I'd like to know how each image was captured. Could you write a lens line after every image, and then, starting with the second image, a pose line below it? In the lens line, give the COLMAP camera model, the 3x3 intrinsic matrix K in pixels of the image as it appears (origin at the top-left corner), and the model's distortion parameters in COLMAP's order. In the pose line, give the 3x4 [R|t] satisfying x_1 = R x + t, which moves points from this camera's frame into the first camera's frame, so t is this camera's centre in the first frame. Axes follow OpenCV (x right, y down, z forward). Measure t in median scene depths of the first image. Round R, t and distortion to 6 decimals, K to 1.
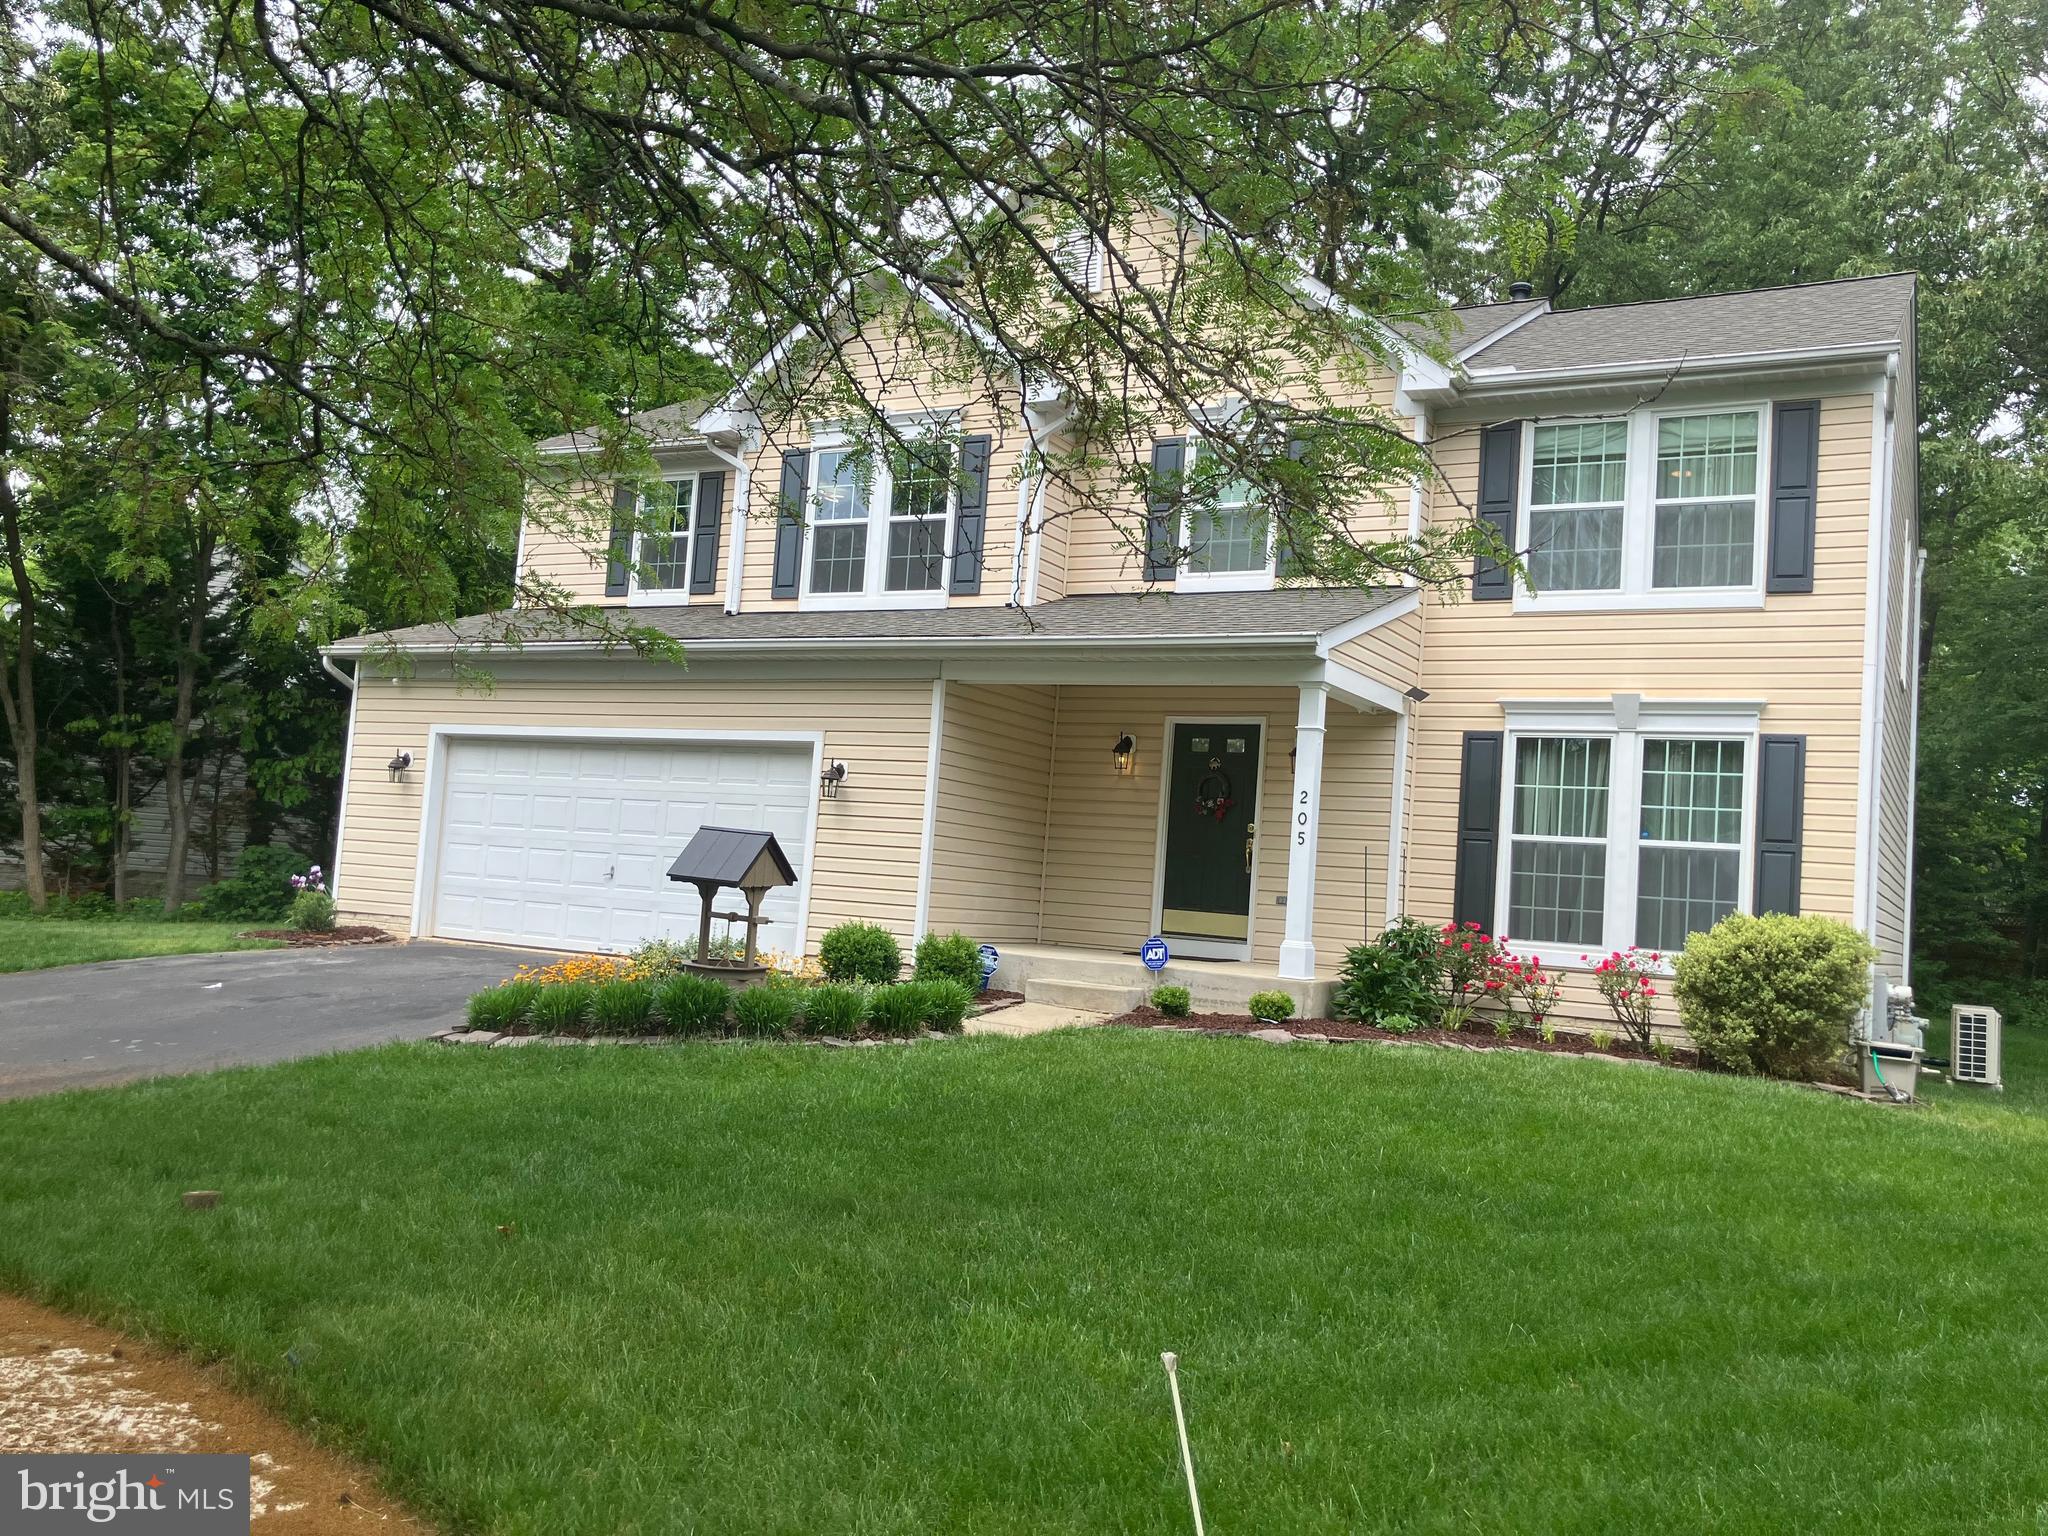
lens RADIAL K [[1671.6, 0, 1031.1], [0, 1671.6, 772.3], [0, 0, 1]] dist [0.042281, -0.127602]
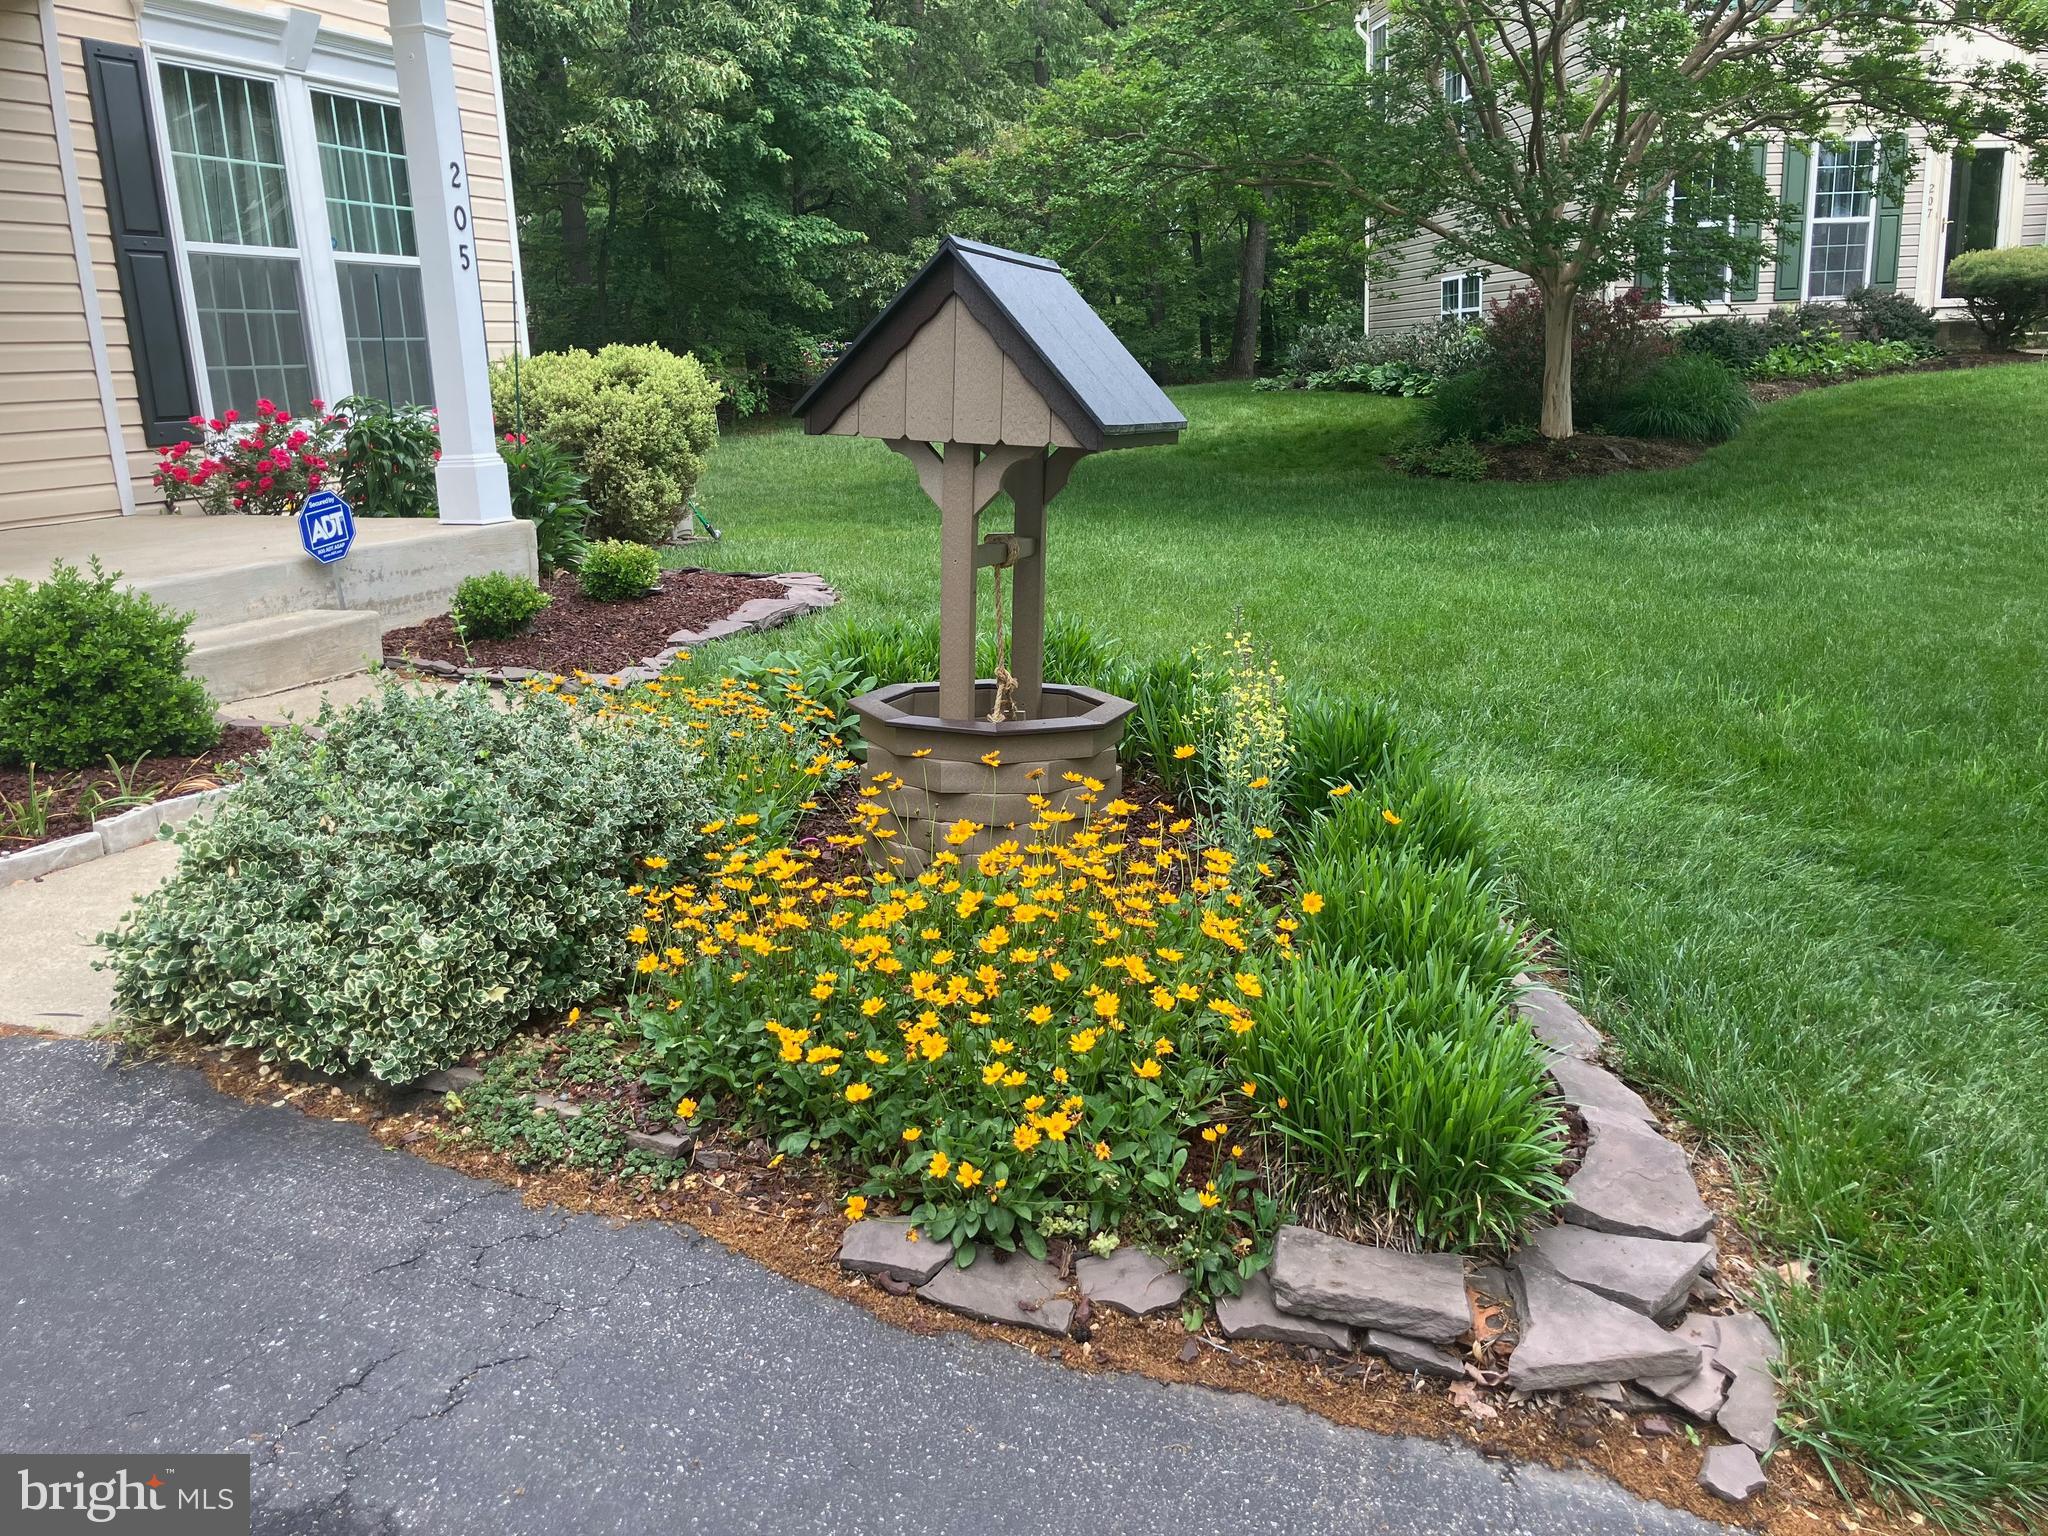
lens RADIAL K [[1720.7, 0, 1029.1], [0, 1720.7, 748.2], [0, 0, 1]] dist [0.045043, -0.007137]
pose [[-0.172202, -0.279857, 0.944472, -0.391645], [-0.043384, 0.960019, 0.276554, 0.026041], [-0.984106, 0.006648, -0.177458, 0.832328]]
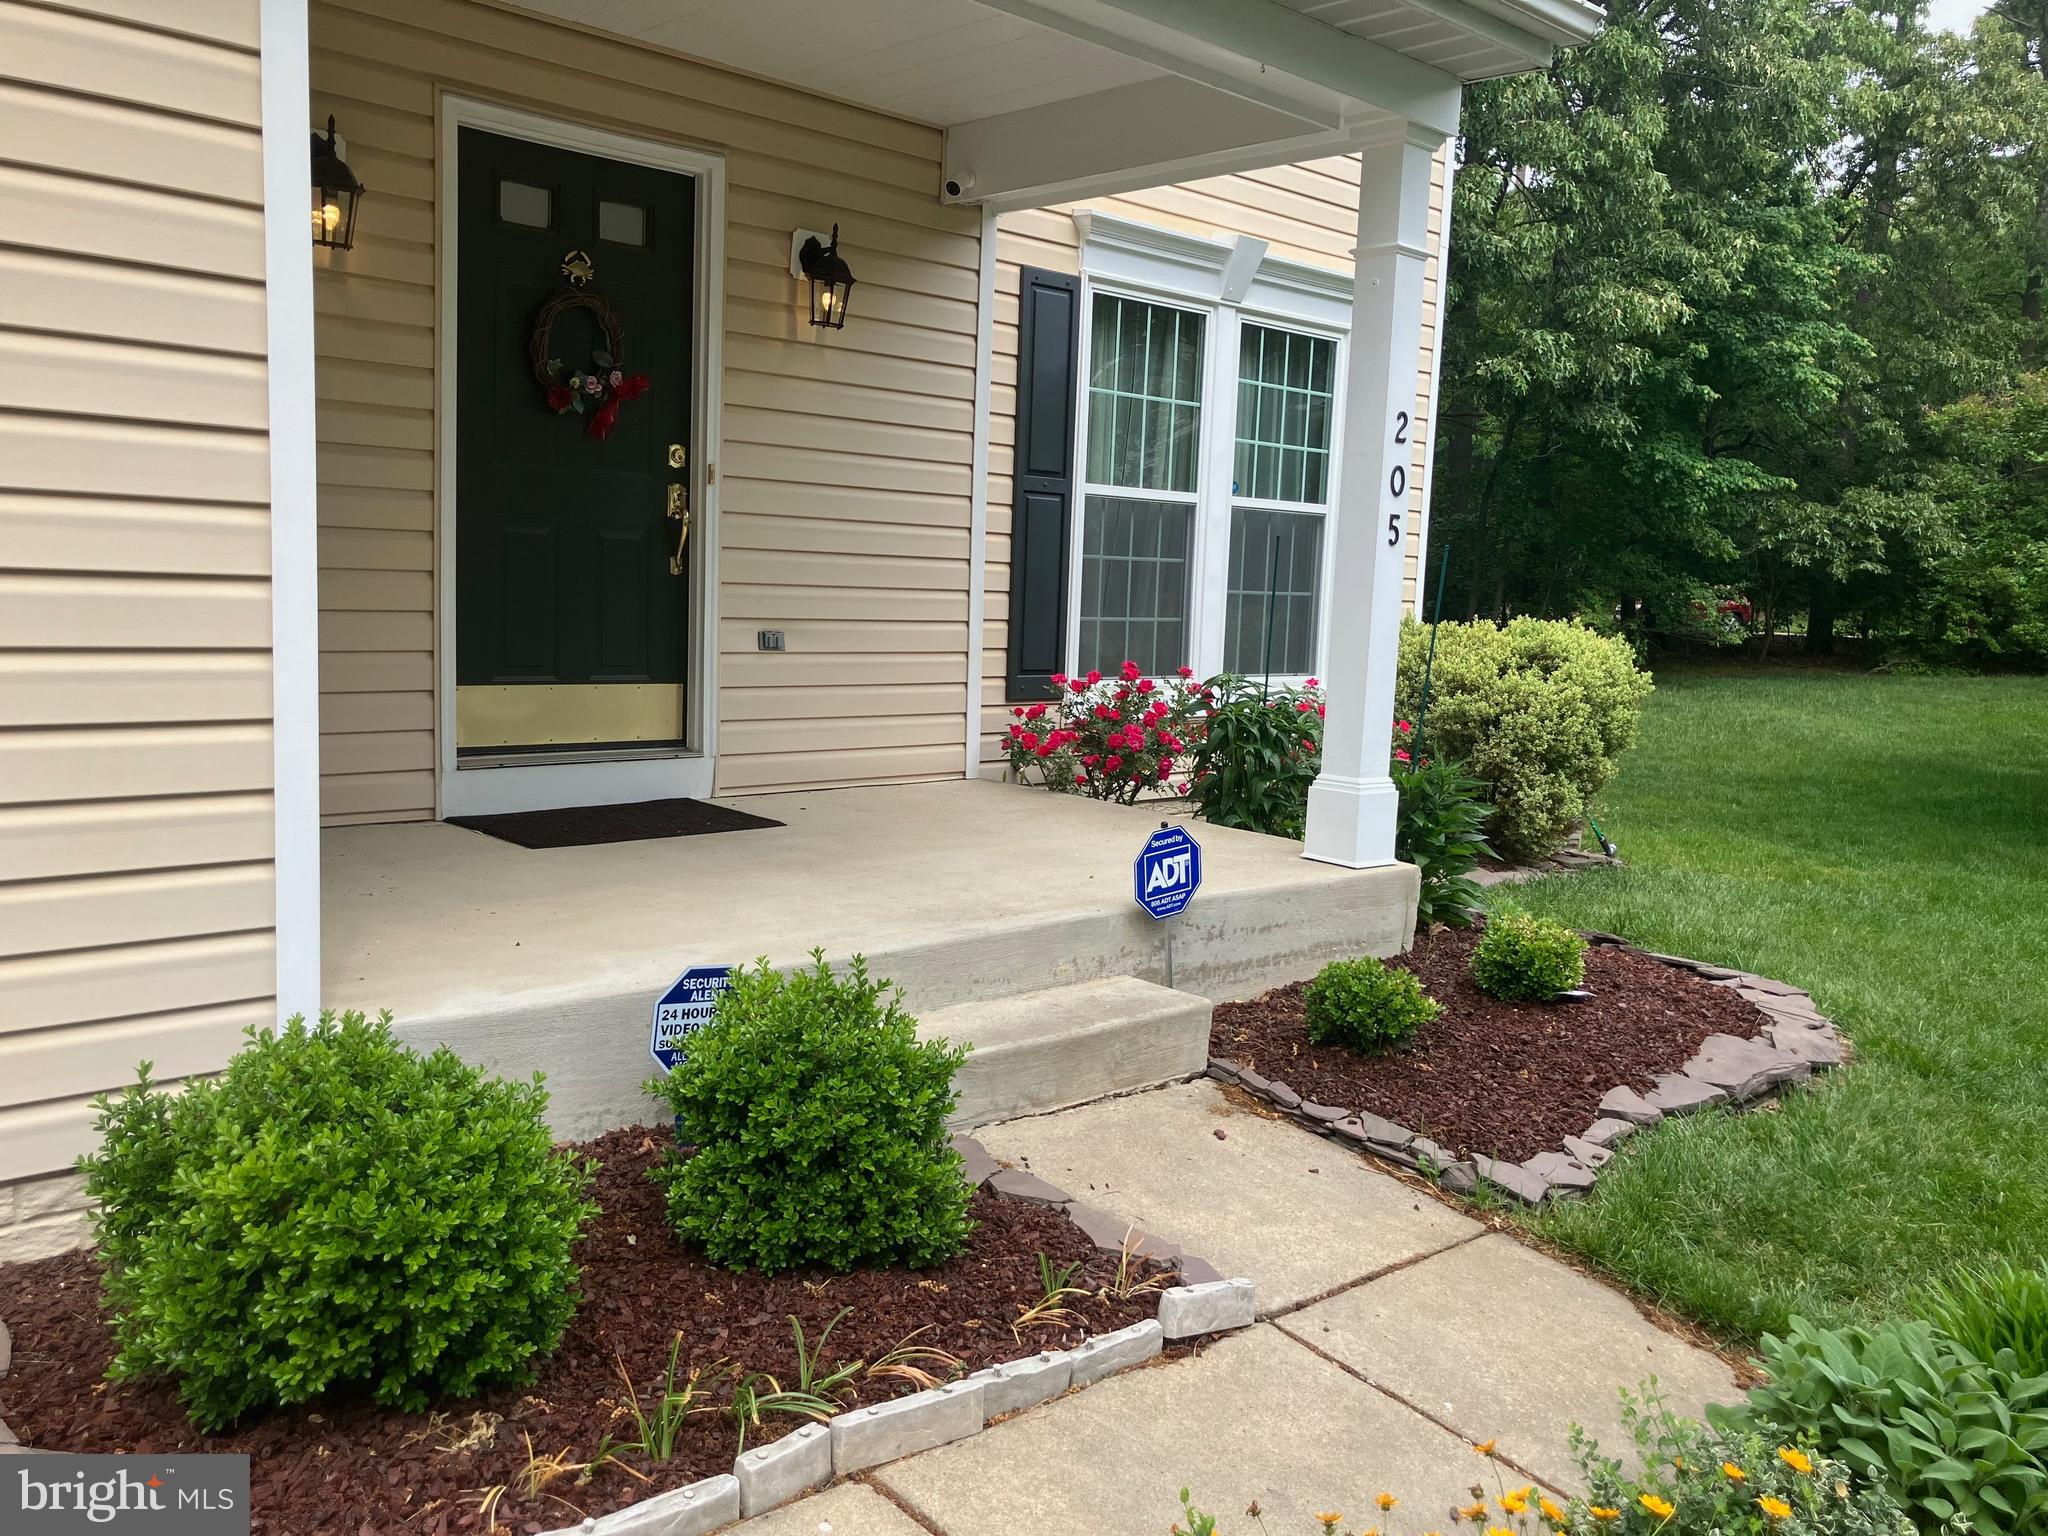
lens RADIAL K [[1711.3, 0, 1024.0], [0, 1711.3, 768.0], [0, 0, 1]] dist [0.066759, -0.132130]
pose [[0.304079, -0.166428, 0.937996, -0.245904], [-0.090976, 0.975048, 0.202495, 0.017283], [-0.948293, -0.146910, 0.281351, 0.865298]]
